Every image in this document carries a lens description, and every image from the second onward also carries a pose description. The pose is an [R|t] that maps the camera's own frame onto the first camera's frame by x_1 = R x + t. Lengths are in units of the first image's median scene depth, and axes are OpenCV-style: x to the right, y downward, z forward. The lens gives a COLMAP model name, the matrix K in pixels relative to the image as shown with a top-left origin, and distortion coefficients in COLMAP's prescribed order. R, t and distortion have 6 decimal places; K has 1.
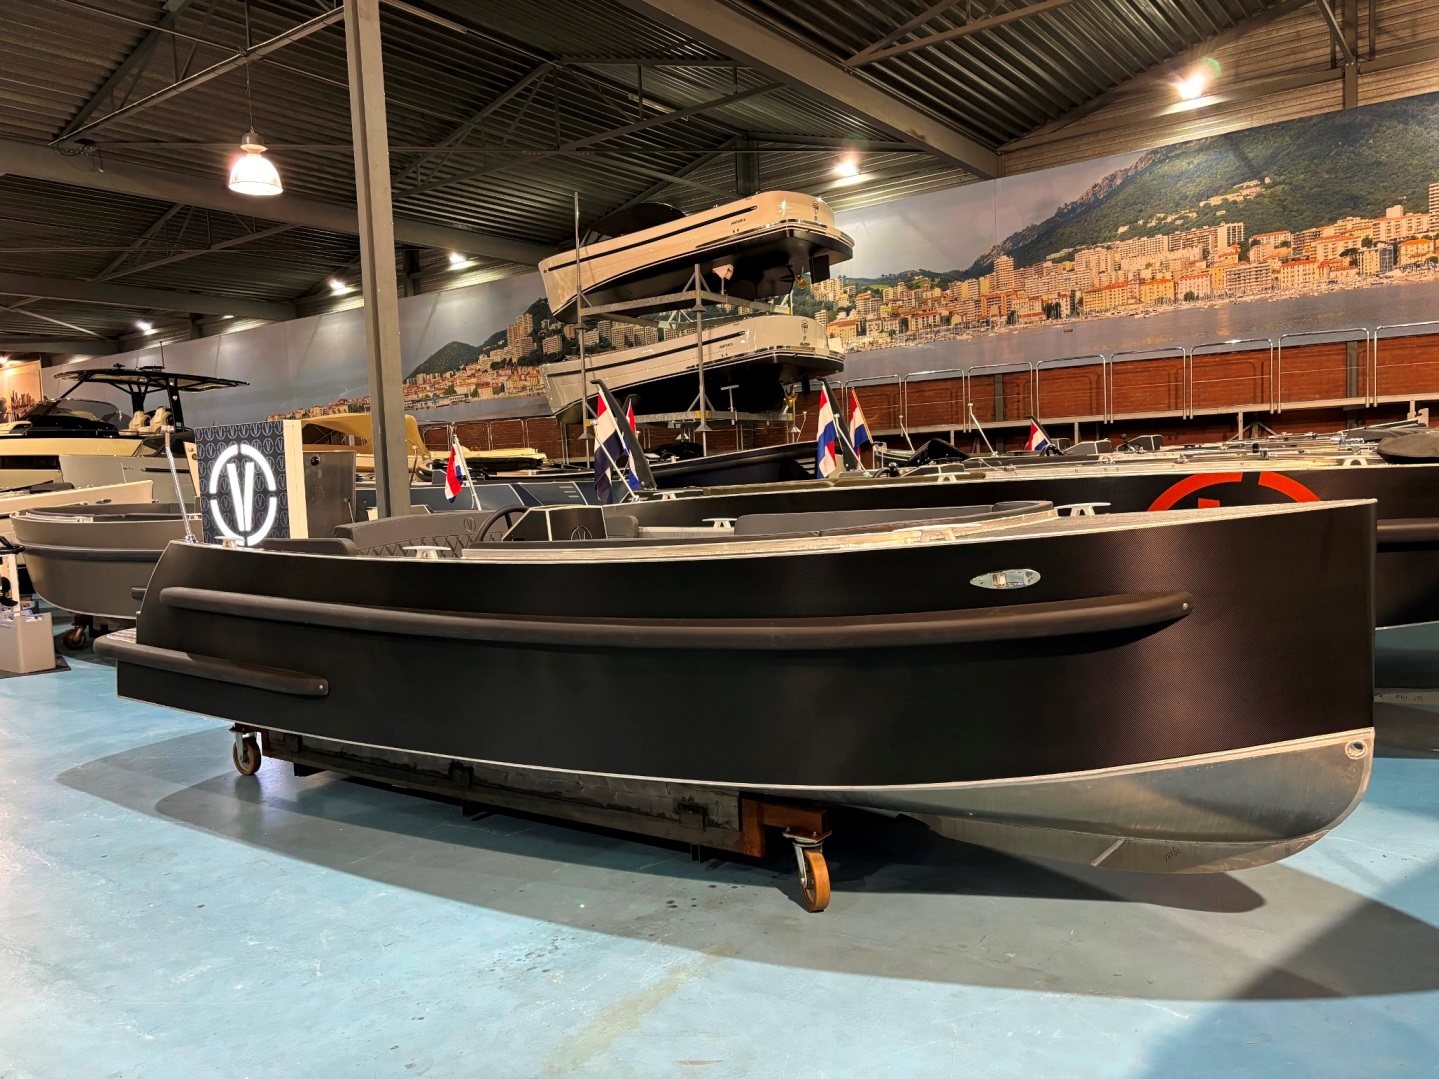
lens RADIAL K [[1101.8, 0, 722.2], [0, 1101.8, 536.5], [0, 0, 1]] dist [0.041859, -0.049957]
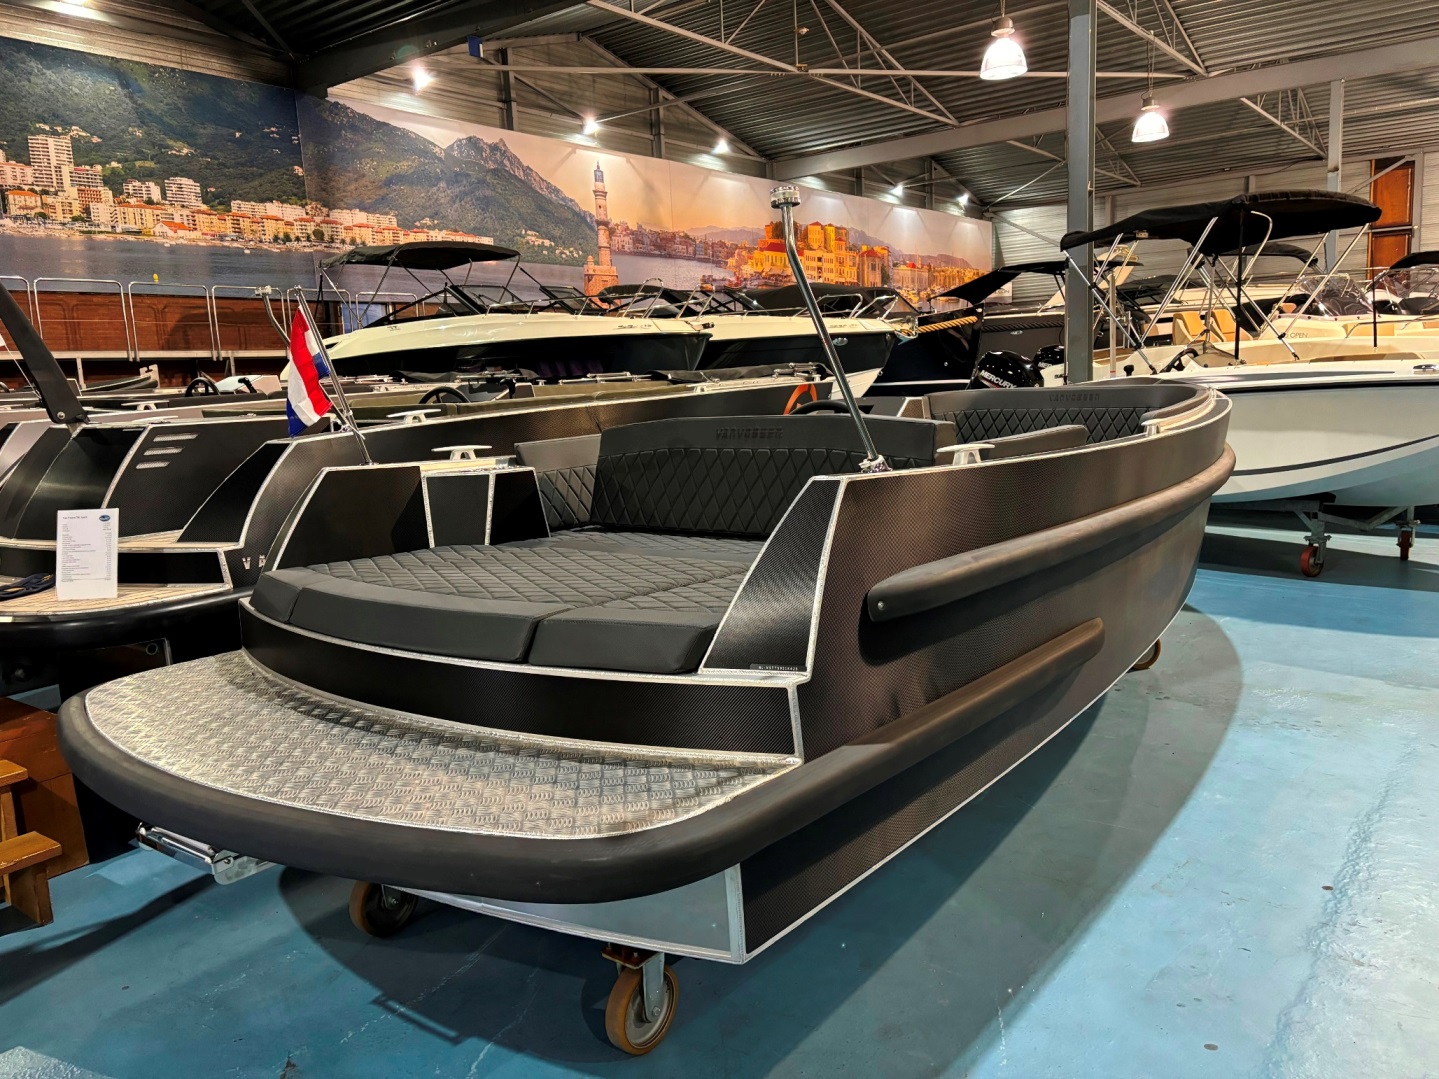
lens RADIAL K [[1101.8, 0, 717.6], [0, 1101.8, 543.5], [0, 0, 1]] dist [0.041859, -0.049957]
pose [[0.022635, -0.113857, 0.993239, -0.379057], [0.107029, 0.988060, 0.110824, -0.008223], [-0.993998, 0.103796, 0.034551, 0.430598]]
